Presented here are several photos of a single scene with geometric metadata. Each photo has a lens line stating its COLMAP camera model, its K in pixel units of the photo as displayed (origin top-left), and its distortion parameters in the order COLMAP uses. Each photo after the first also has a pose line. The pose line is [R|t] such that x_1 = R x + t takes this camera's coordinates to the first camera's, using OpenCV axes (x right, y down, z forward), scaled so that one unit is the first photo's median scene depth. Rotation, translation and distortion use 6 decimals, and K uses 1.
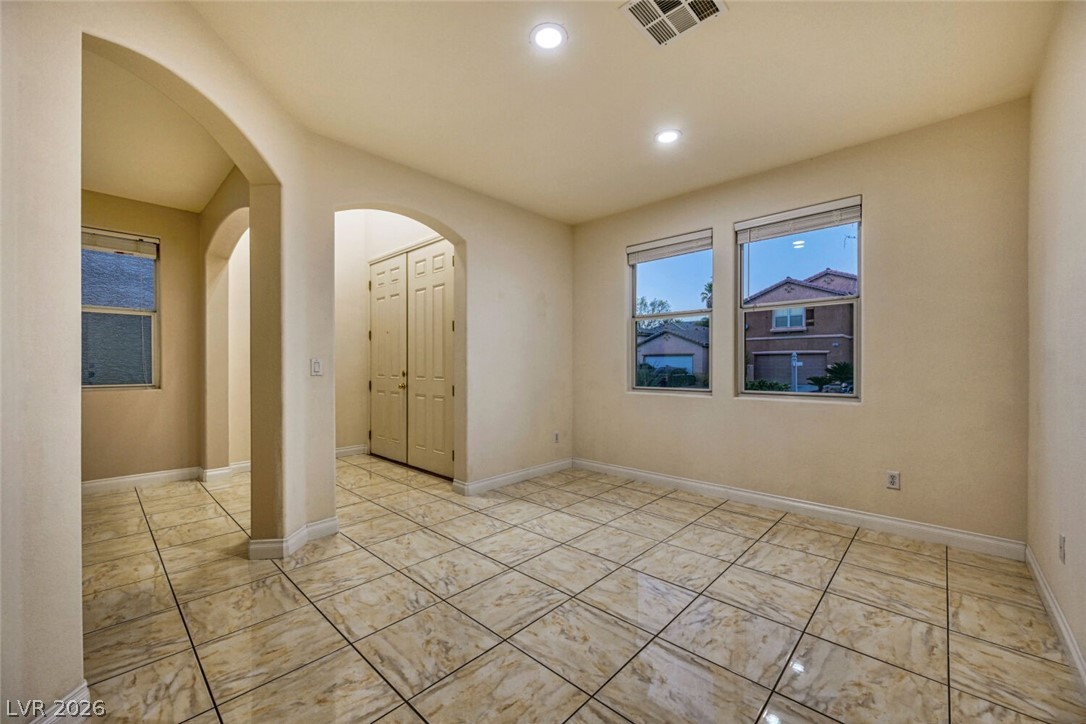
lens RADIAL K [[423.8, 0, 541.7], [0, 423.8, 362.3], [0, 0, 1]] dist [-0.002578, -0.000160]
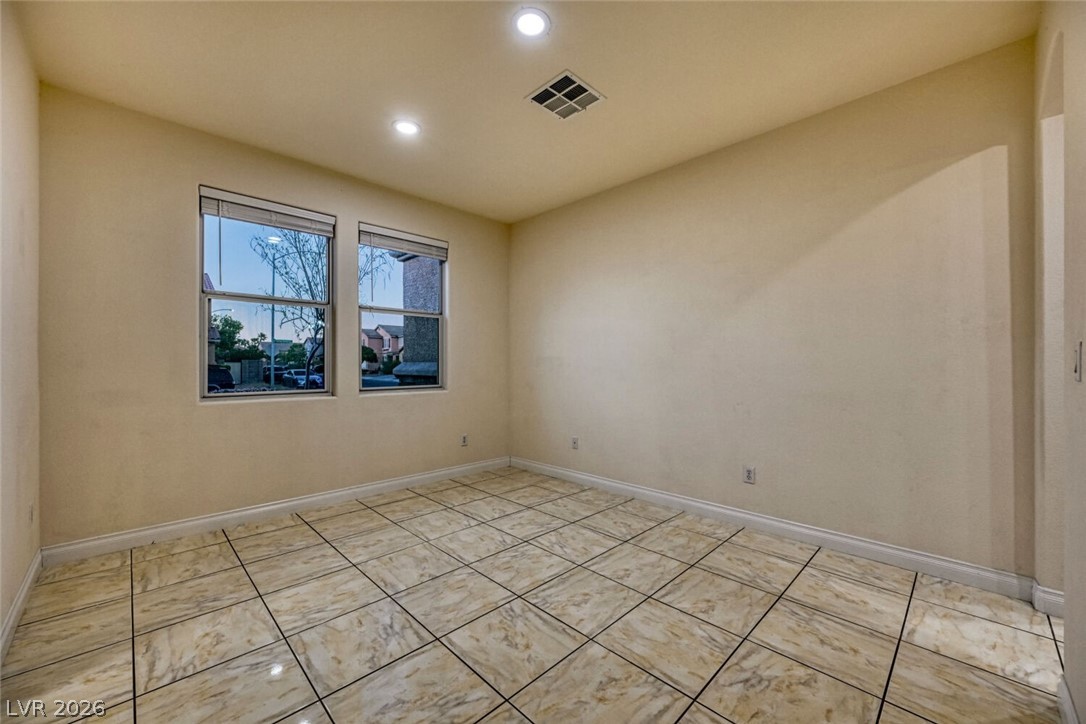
lens RADIAL K [[423.8, 0, 541.7], [0, 423.8, 362.3], [0, 0, 1]] dist [-0.002578, -0.000160]
pose [[0.041415, 0.005717, 0.999126, -0.718169], [-0.008223, 0.999952, -0.005381, 0.007782], [-0.999108, -0.007993, 0.041460, 0.712587]]
